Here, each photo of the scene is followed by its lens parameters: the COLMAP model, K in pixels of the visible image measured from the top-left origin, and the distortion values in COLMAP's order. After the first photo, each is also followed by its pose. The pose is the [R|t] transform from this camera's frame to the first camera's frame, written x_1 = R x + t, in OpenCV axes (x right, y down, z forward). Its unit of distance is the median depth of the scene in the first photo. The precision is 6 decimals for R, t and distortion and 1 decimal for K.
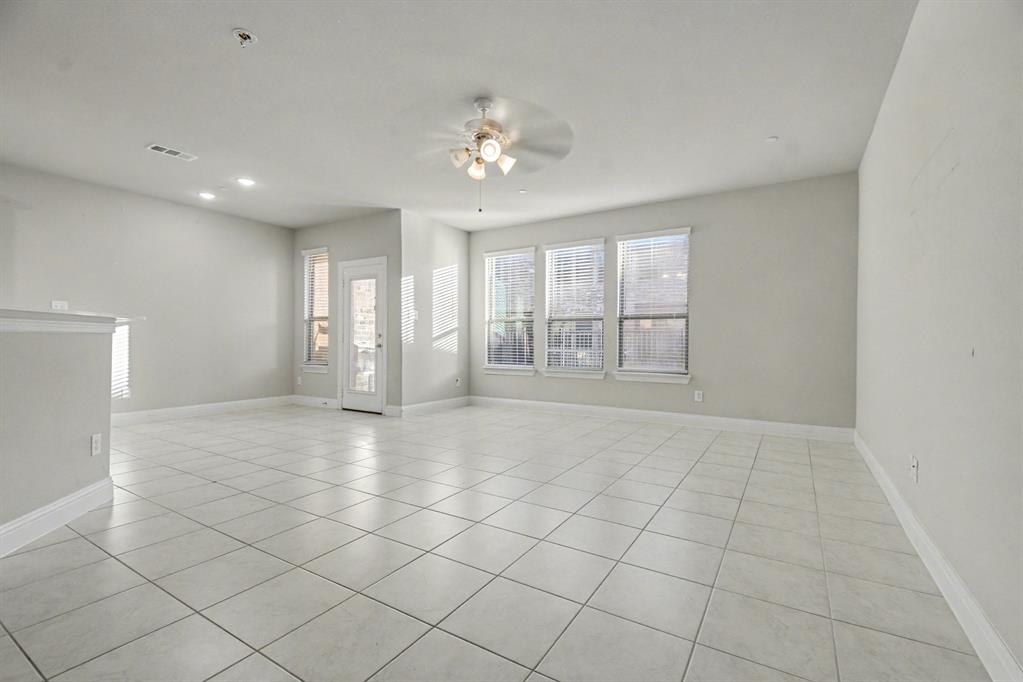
lens RADIAL K [[450.0, 0, 518.1], [0, 450.0, 331.4], [0, 0, 1]] dist [0.008926, -0.004388]
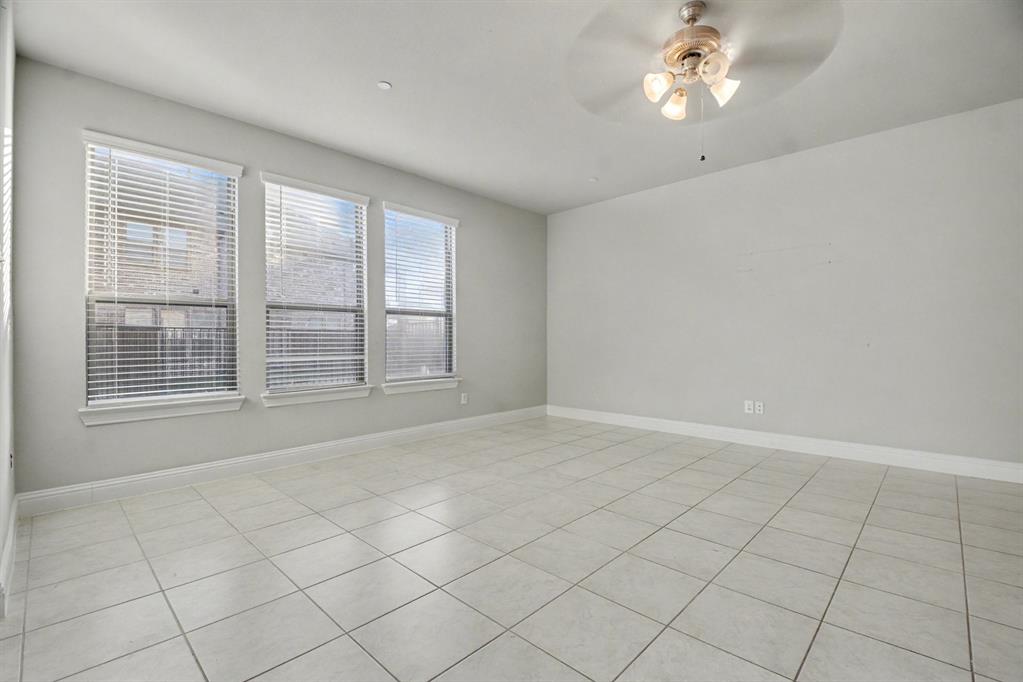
lens RADIAL K [[450.0, 0, 511.3], [0, 450.0, 347.7], [0, 0, 1]] dist [0.008926, -0.004388]
pose [[0.215203, -0.006618, 0.976547, -0.420374], [0.013131, 0.999906, 0.003883, 0.027624], [-0.976481, 0.011987, 0.215269, 0.580798]]
